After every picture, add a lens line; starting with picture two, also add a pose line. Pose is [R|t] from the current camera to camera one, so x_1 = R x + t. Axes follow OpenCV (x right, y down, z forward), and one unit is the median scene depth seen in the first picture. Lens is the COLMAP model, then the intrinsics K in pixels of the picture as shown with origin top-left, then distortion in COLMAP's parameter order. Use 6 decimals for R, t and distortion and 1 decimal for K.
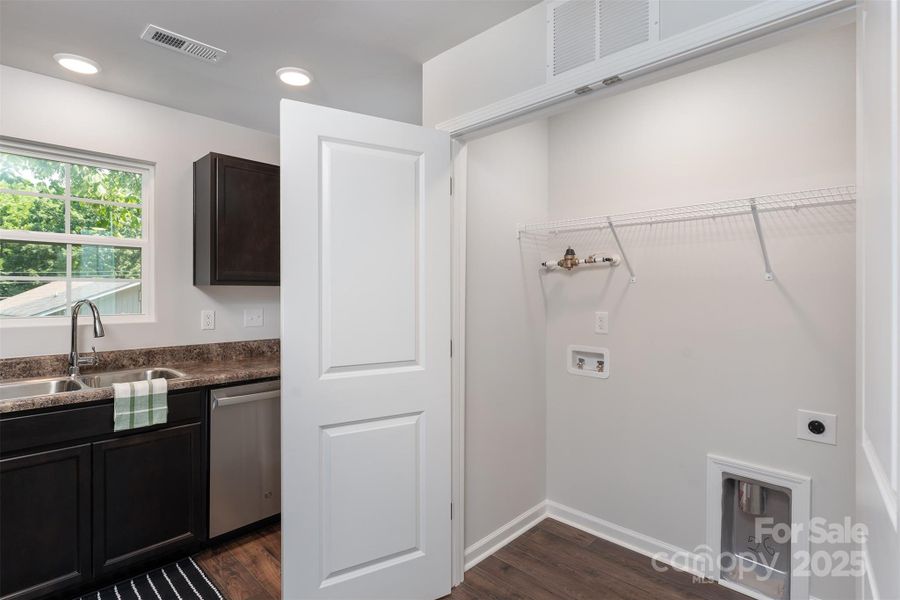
lens RADIAL K [[446.5, 0, 452.0], [0, 446.5, 294.3], [0, 0, 1]] dist [0.001953, -0.000091]
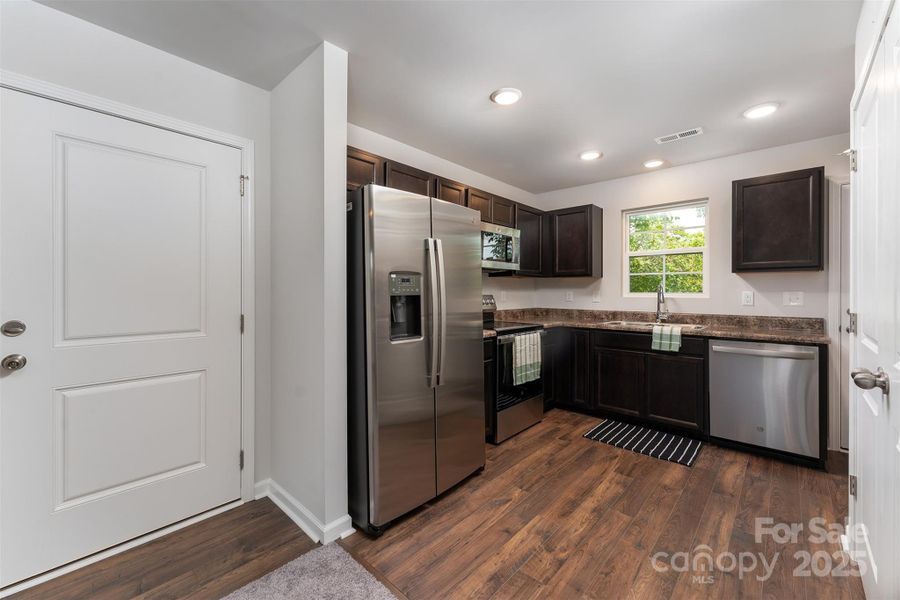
lens RADIAL K [[373.8, 0, 442.9], [0, 373.8, 295.7], [0, 0, 1]] dist [0.003004, -0.000143]
pose [[0.026430, 0.009499, -0.999606, 0.747021], [-0.002101, 0.999953, 0.009446, 0.051462], [0.999648, 0.001851, 0.026449, 0.034877]]
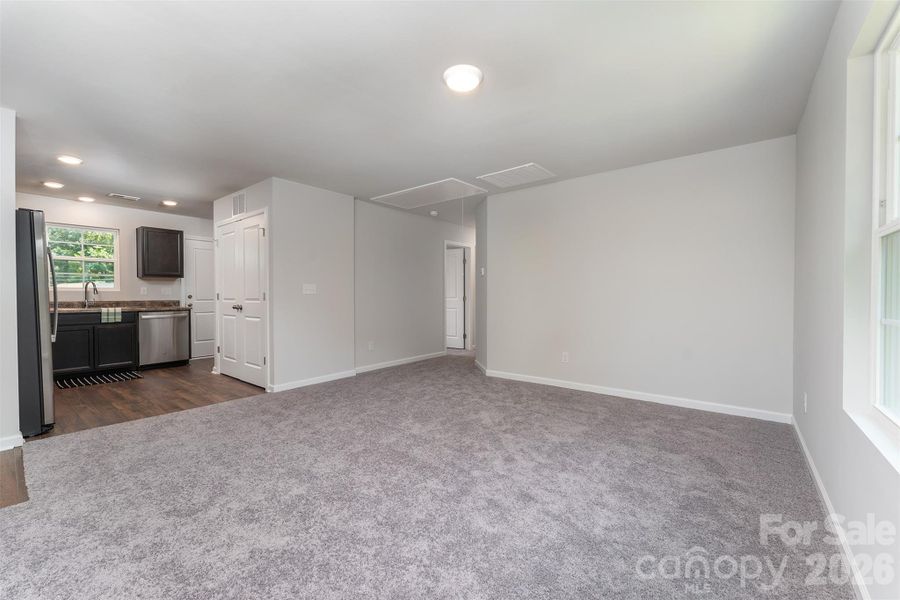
lens RADIAL K [[373.8, 0, 459.1], [0, 373.8, 301.5], [0, 0, 1]] dist [0.003004, -0.000143]
pose [[0.995251, -0.000083, 0.097342, 1.267585], [-0.001635, 0.999844, 0.017571, 0.097196], [-0.097328, -0.017647, 0.995096, -1.585427]]
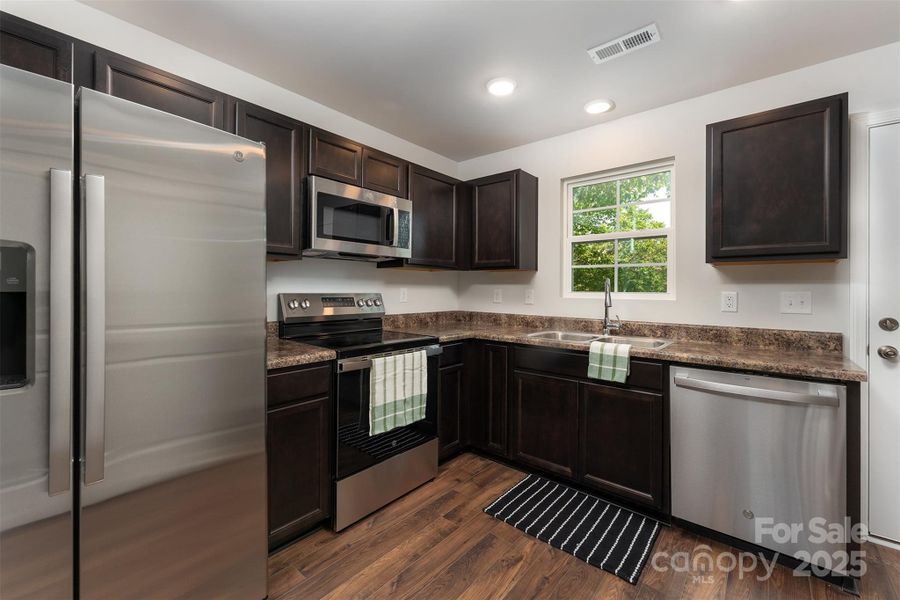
lens RADIAL K [[373.8, 0, 443.9], [0, 373.8, 290.6], [0, 0, 1]] dist [0.003004, -0.000143]
pose [[0.058326, 0.000996, -0.998297, 0.267587], [-0.011322, 0.999936, 0.000336, 0.051965], [0.998233, 0.011283, 0.058334, 0.447675]]
